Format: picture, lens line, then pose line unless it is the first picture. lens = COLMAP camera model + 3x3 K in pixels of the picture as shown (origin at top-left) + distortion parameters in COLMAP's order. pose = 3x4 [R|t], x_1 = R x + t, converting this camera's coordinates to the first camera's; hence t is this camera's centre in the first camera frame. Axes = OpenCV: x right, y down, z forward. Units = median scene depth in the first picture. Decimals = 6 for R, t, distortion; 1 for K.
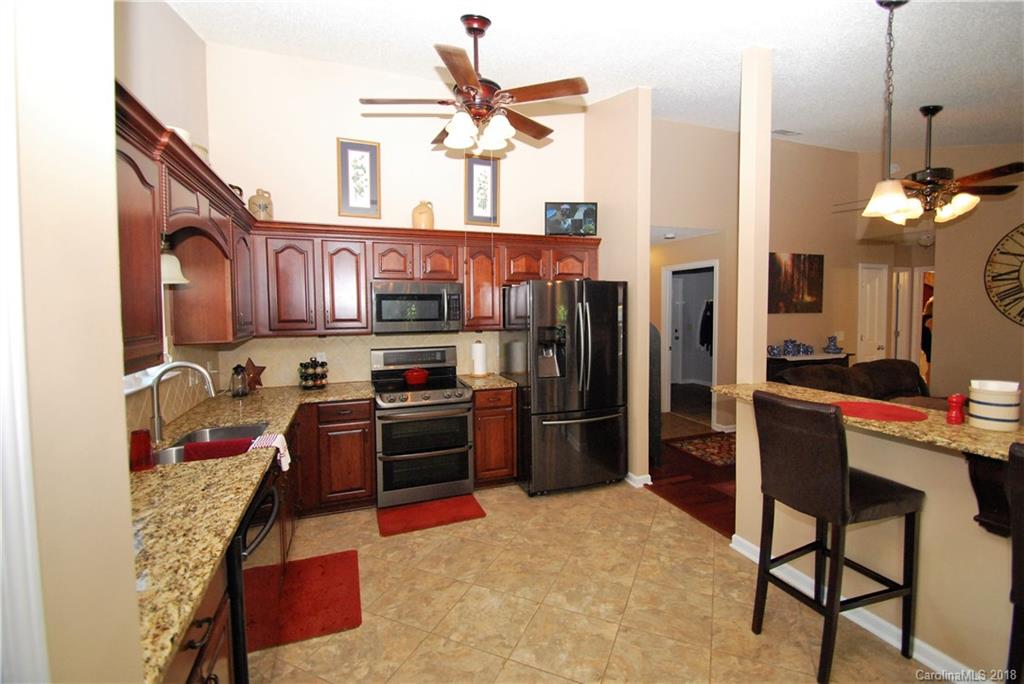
lens RADIAL K [[448.8, 0, 519.1], [0, 448.8, 330.1], [0, 0, 1]] dist [0.015496, -0.018783]
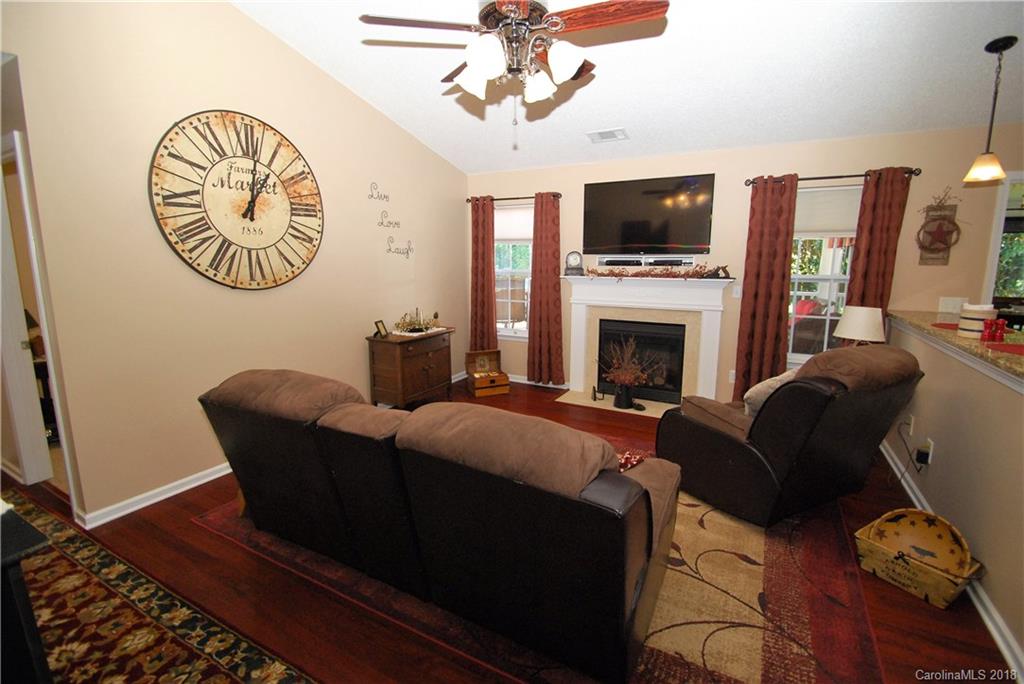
lens RADIAL K [[448.8, 0, 519.1], [0, 448.8, 330.1], [0, 0, 1]] dist [0.015496, -0.018783]
pose [[-0.659522, -0.111604, 0.743354, 0.466879], [0.042489, 0.981801, 0.185101, -0.057820], [-0.750483, 0.153663, -0.642777, 1.416981]]
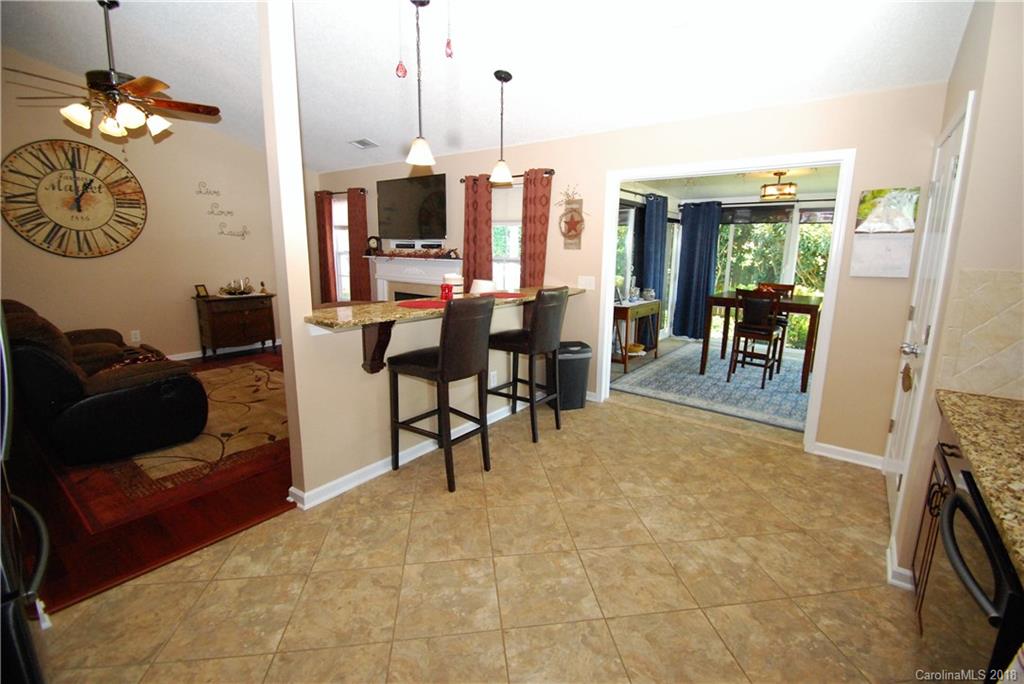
lens RADIAL K [[450.1, 0, 515.6], [0, 450.1, 328.4], [0, 0, 1]] dist [0.013139, -0.014057]
pose [[-0.530895, -0.153367, 0.833444, -0.331639], [0.030956, 0.979321, 0.199929, -0.015790], [-0.846872, 0.131942, -0.515169, 0.855630]]
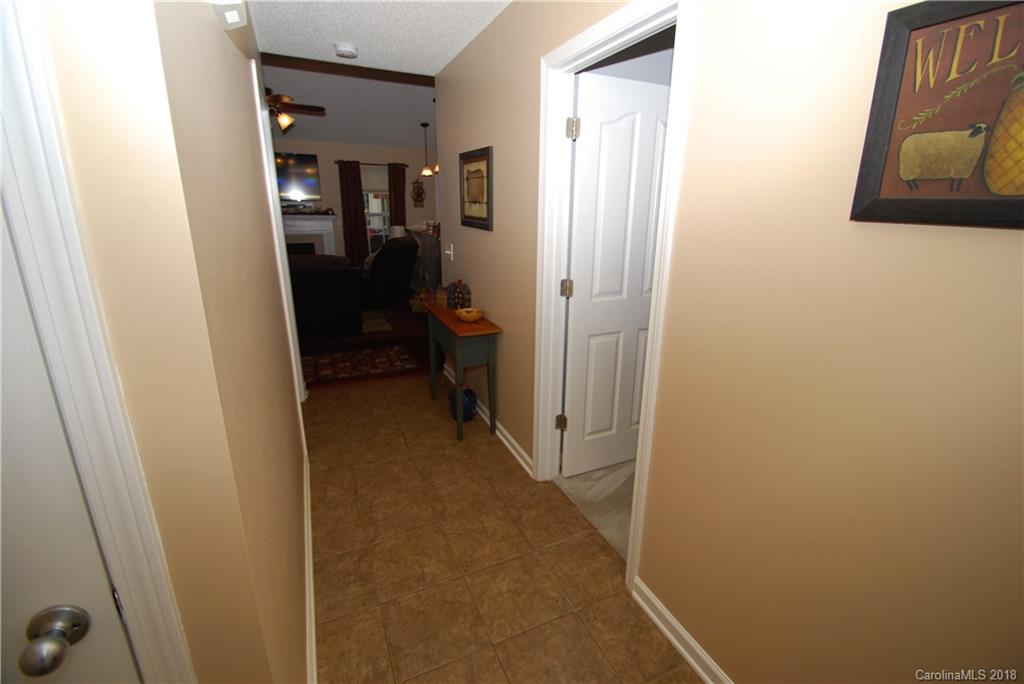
lens RADIAL K [[448.8, 0, 519.1], [0, 448.8, 330.1], [0, 0, 1]] dist [0.015496, -0.018783]
pose [[-0.997236, 0.015311, -0.072711, 0.281322], [-0.008277, 0.949561, 0.313474, -0.107667], [0.073843, 0.313209, -0.946809, 2.488134]]
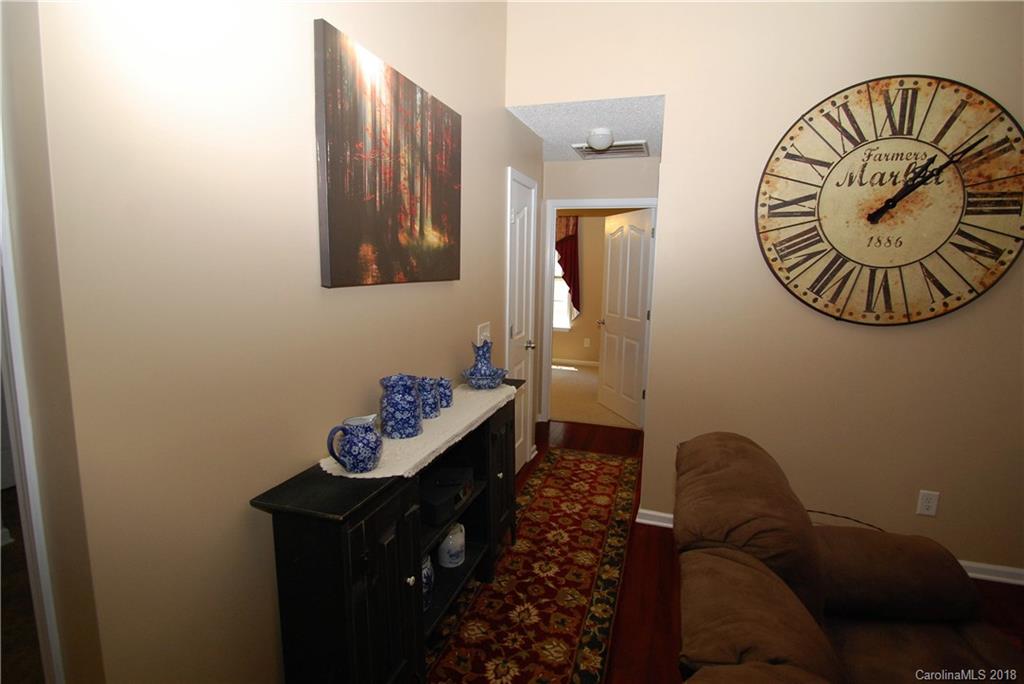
lens RADIAL K [[487.9, 0, 518.7], [0, 487.9, 328.9], [0, 0, 1]] dist [-0.000093, -0.014237]
pose [[0.625255, -0.082853, 0.776010, 0.650274], [0.014287, 0.995397, 0.094765, -0.059090], [-0.780290, -0.048165, 0.623561, 1.184398]]
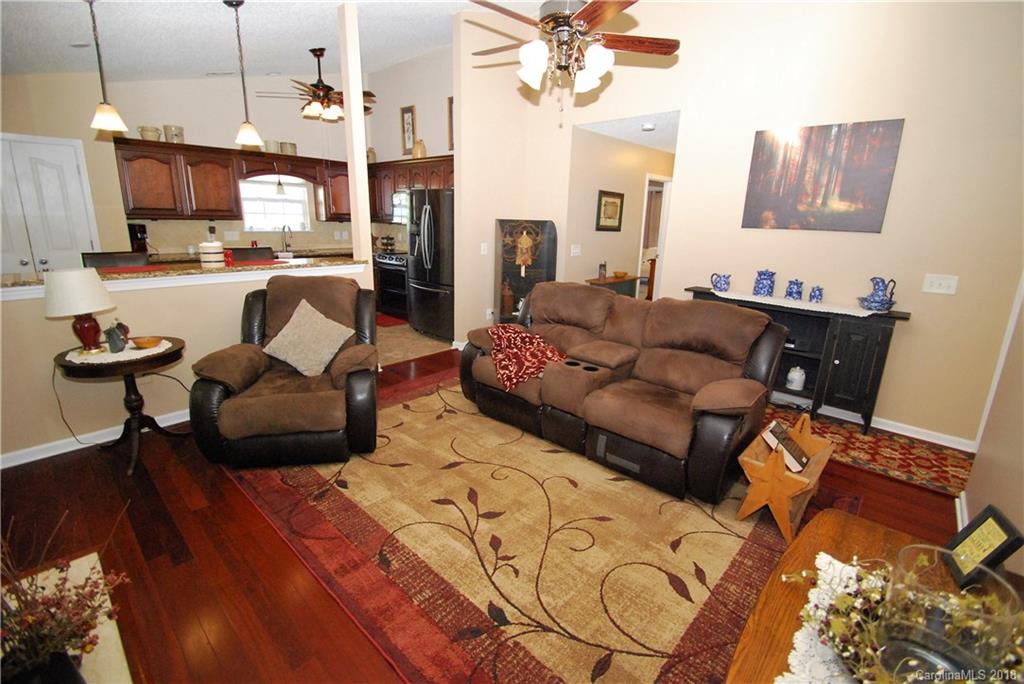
lens RADIAL K [[450.1, 0, 515.6], [0, 450.1, 328.4], [0, 0, 1]] dist [0.013139, -0.014057]
pose [[0.453001, 0.236075, -0.859685, 1.604054], [-0.075915, 0.971015, 0.226644, -0.028340], [0.888272, -0.037407, 0.457792, 0.598891]]
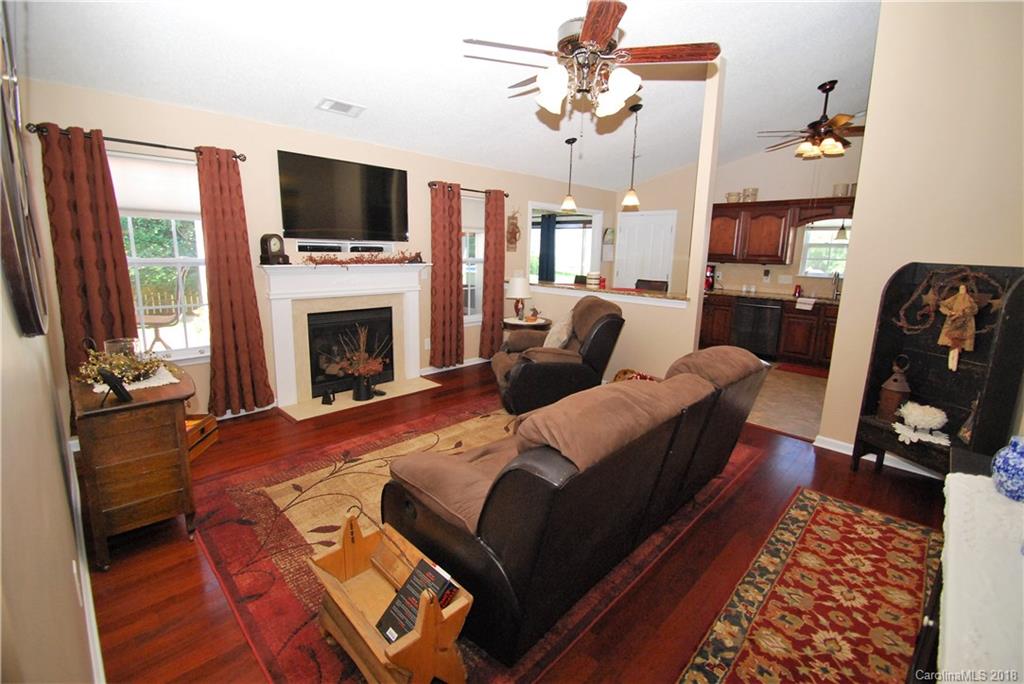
lens RADIAL K [[448.8, 0, 519.1], [0, 448.8, 330.1], [0, 0, 1]] dist [0.015496, -0.018783]
pose [[-0.904590, 0.064543, -0.421369, 1.312453], [-0.036802, 0.972957, 0.228038, -0.075717], [0.424692, 0.221787, -0.877751, 1.630460]]
